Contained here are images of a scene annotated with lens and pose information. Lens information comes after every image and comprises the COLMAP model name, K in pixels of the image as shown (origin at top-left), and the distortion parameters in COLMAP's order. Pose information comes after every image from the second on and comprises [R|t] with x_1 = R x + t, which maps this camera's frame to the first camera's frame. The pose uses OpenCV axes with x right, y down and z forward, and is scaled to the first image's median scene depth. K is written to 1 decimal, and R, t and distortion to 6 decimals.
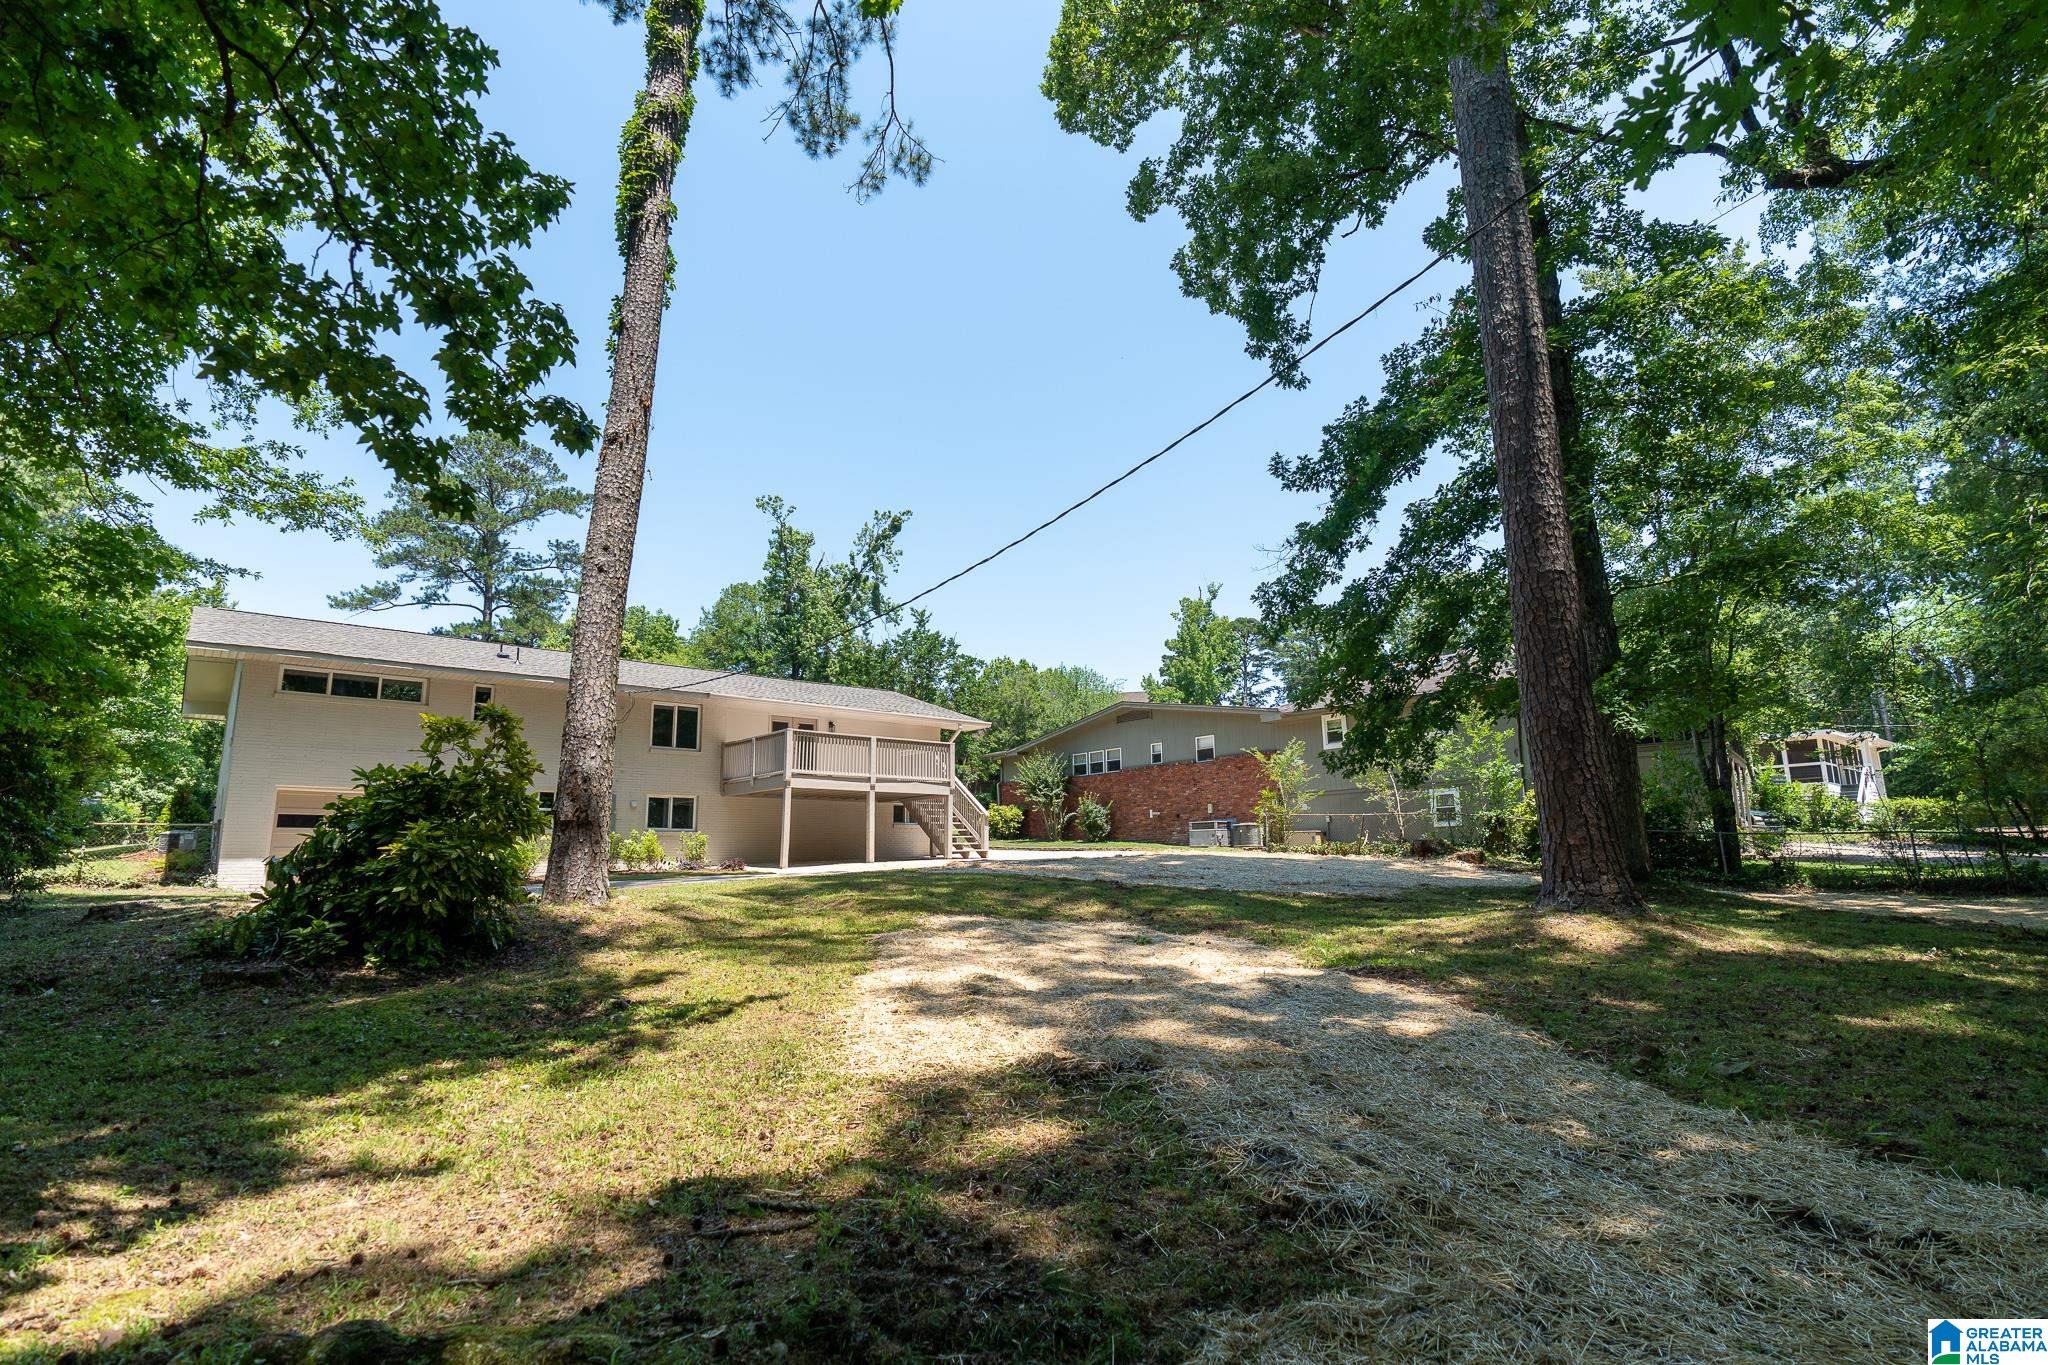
lens RADIAL K [[1018.8, 0, 1024.0], [0, 1018.8, 682.5], [0, 0, 1]] dist [-0.028642, 0.012253]
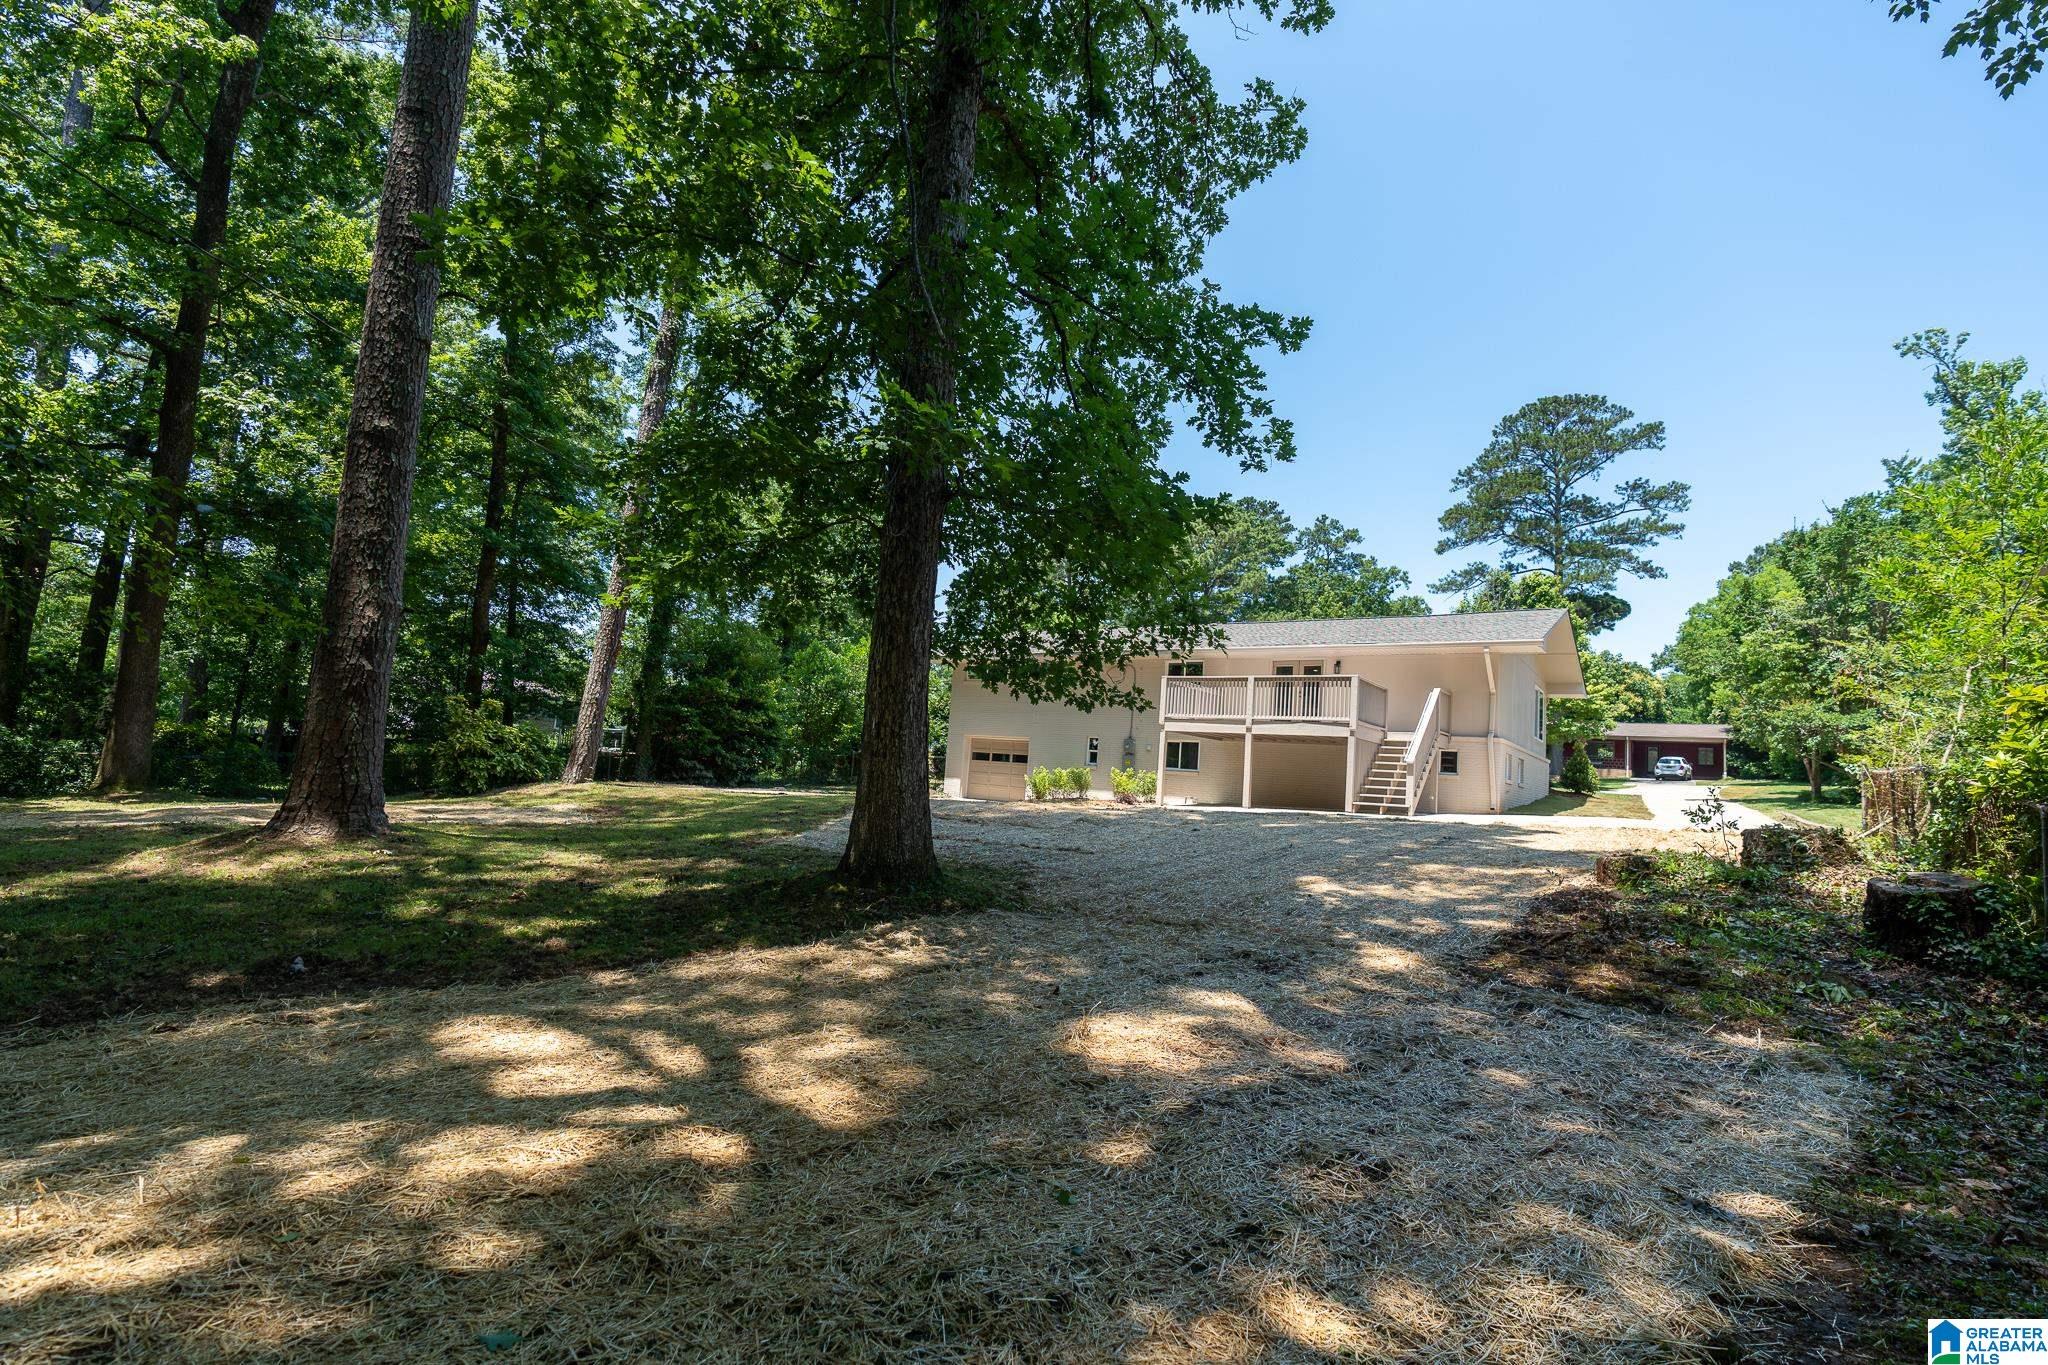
lens RADIAL K [[921.5, 0, 1007.0], [0, 921.5, 681.7], [0, 0, 1]] dist [-0.022964, 0.008740]
pose [[0.213282, -0.069674, -0.974503, 0.409691], [0.101205, 0.993663, -0.048894, 0.049282], [0.971735, -0.088196, 0.218982, 0.377723]]
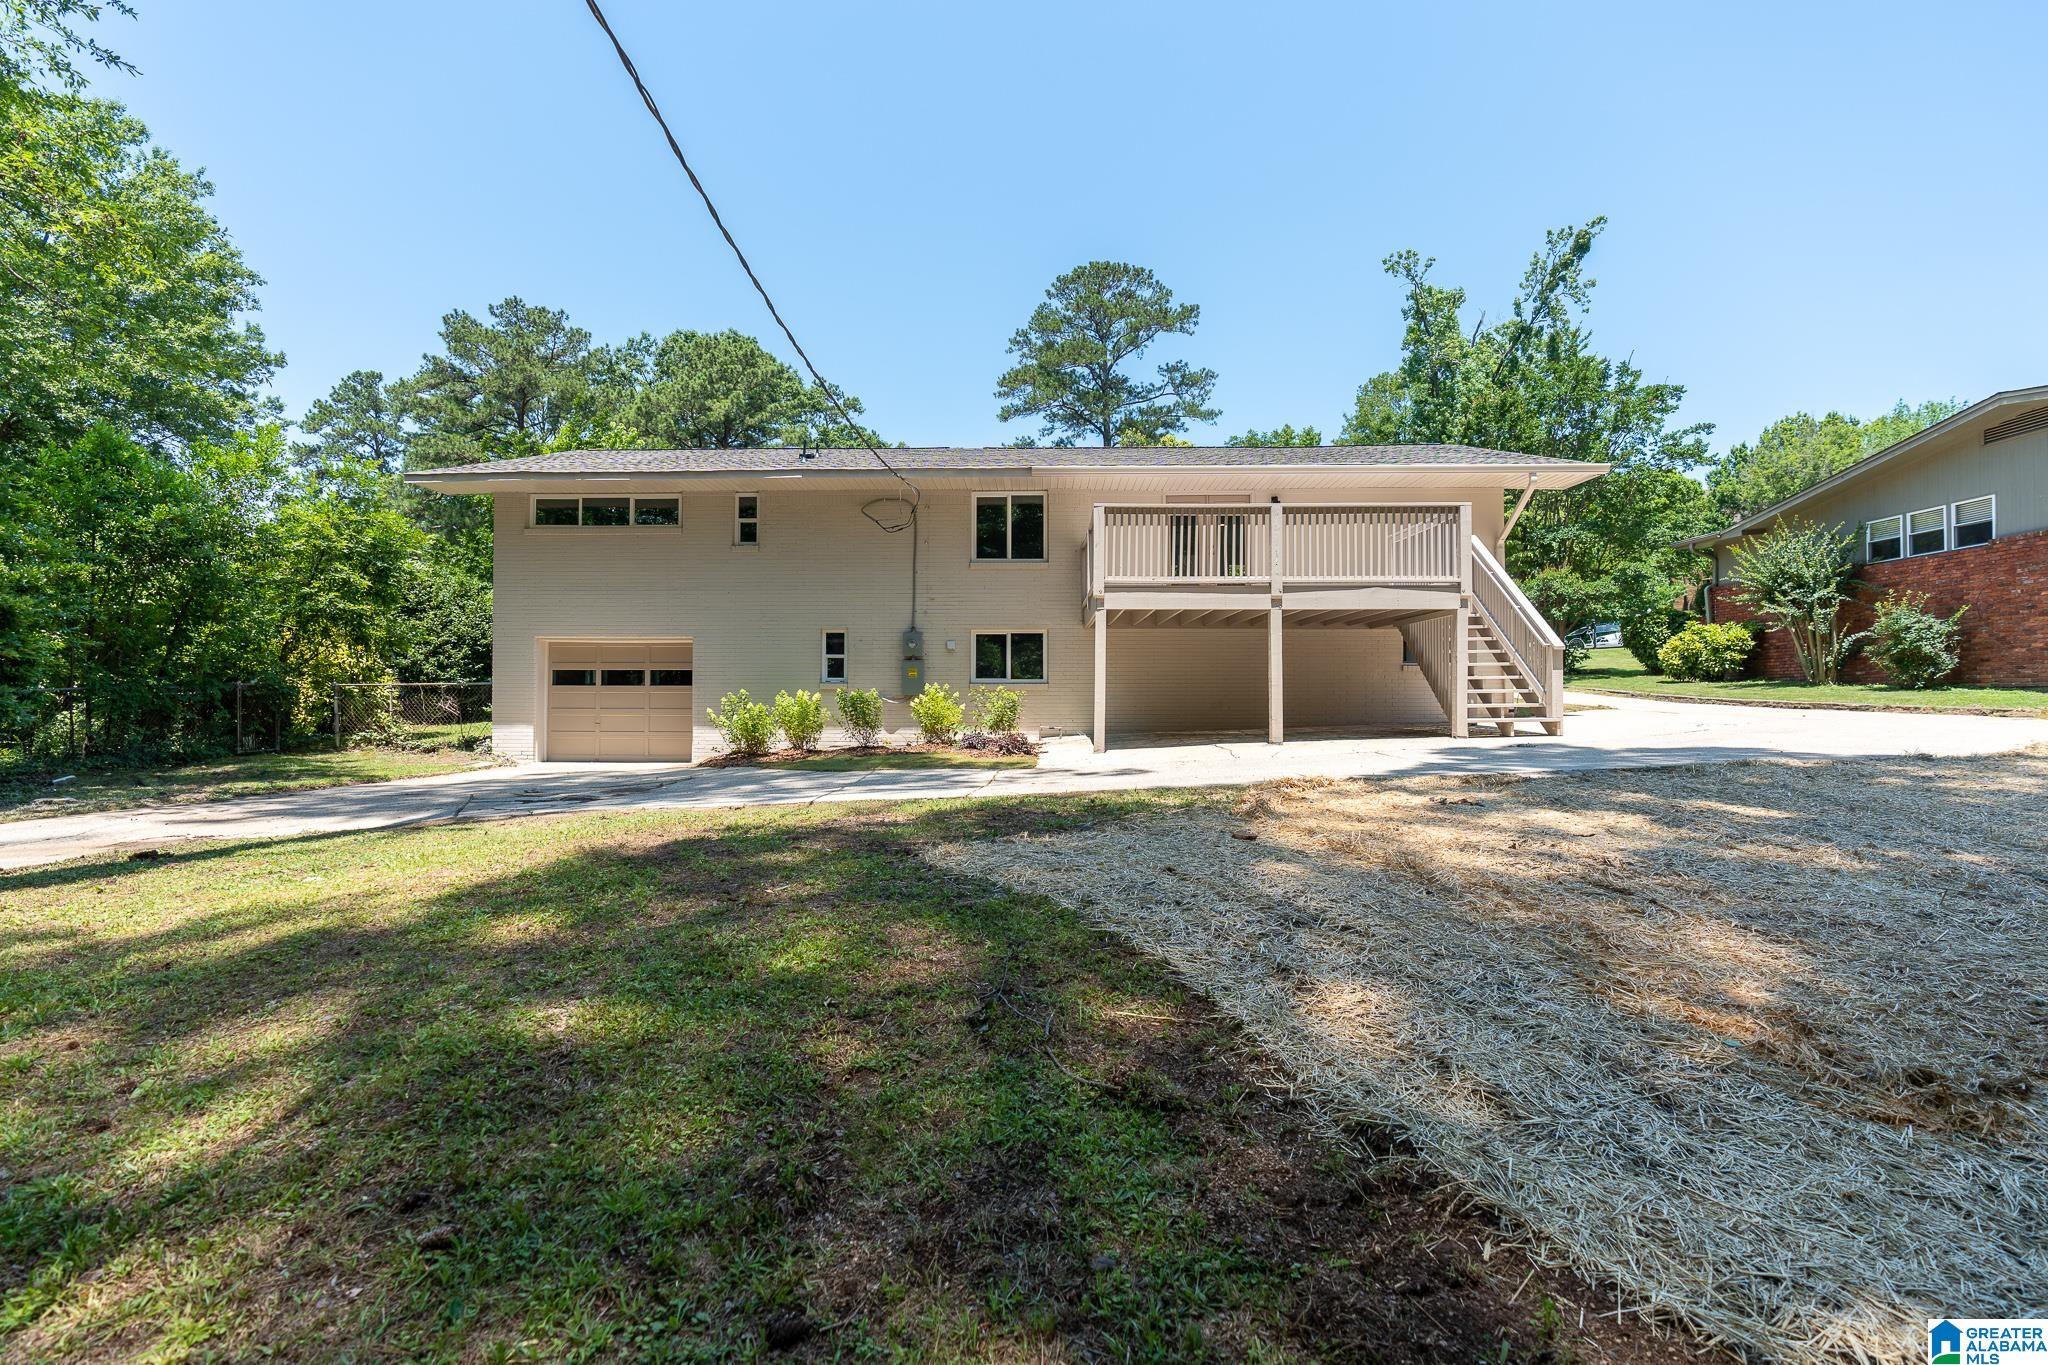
lens RADIAL K [[944.2, 0, 1024.0], [0, 944.2, 682.5], [0, 0, 1]] dist [-0.002765, 0.006531]
pose [[0.746051, 0.003856, -0.665877, 0.050146], [0.109881, 0.985562, 0.128819, 0.042374], [0.656760, -0.169273, 0.734856, 0.348030]]
